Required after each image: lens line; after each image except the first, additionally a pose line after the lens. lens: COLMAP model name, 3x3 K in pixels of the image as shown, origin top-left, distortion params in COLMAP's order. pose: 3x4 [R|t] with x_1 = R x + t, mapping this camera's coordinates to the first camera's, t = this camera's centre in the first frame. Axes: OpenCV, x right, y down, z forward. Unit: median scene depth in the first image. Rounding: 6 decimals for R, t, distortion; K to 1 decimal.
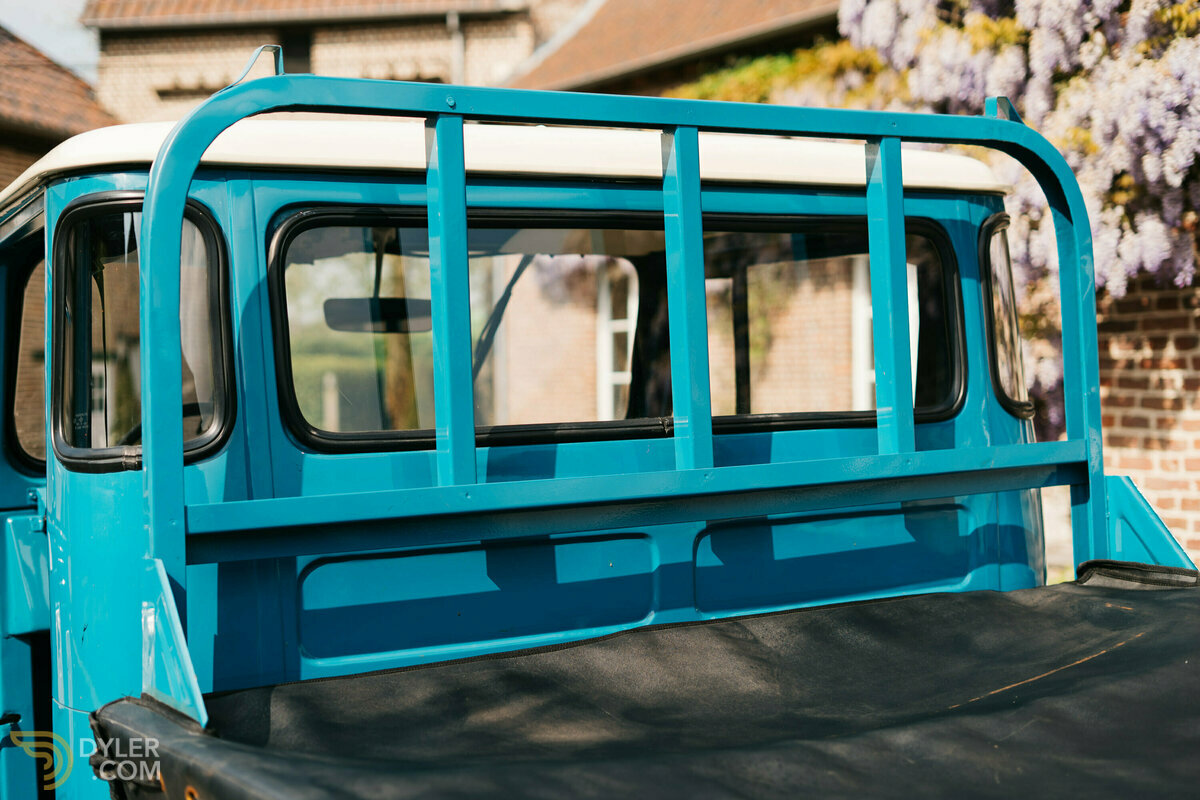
lens RADIAL K [[1786.4, 0, 600.0], [0, 1786.4, 400.0], [0, 0, 1]] dist [-0.004515, -0.142089]
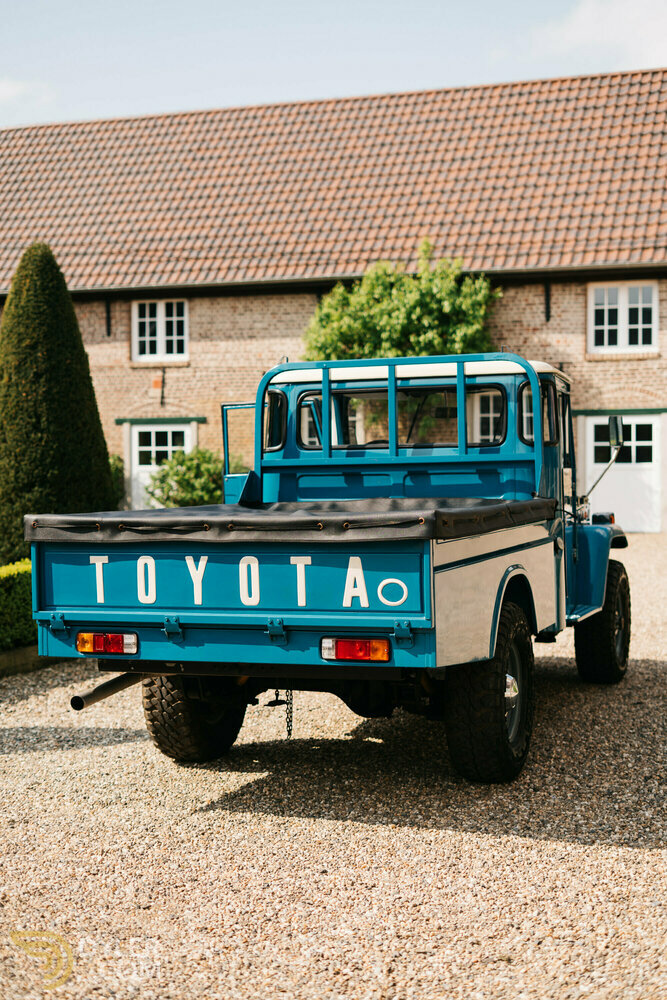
lens RADIAL K [[1488.7, 0, 333.5], [0, 1488.7, 500.0], [0, 0, 1]] dist [-0.004515, -0.142089]
pose [[0.652129, 0.038150, -0.757147, 2.257461], [-0.027330, 0.999267, 0.026810, 0.047879], [0.757615, 0.003209, 0.652694, -1.075555]]
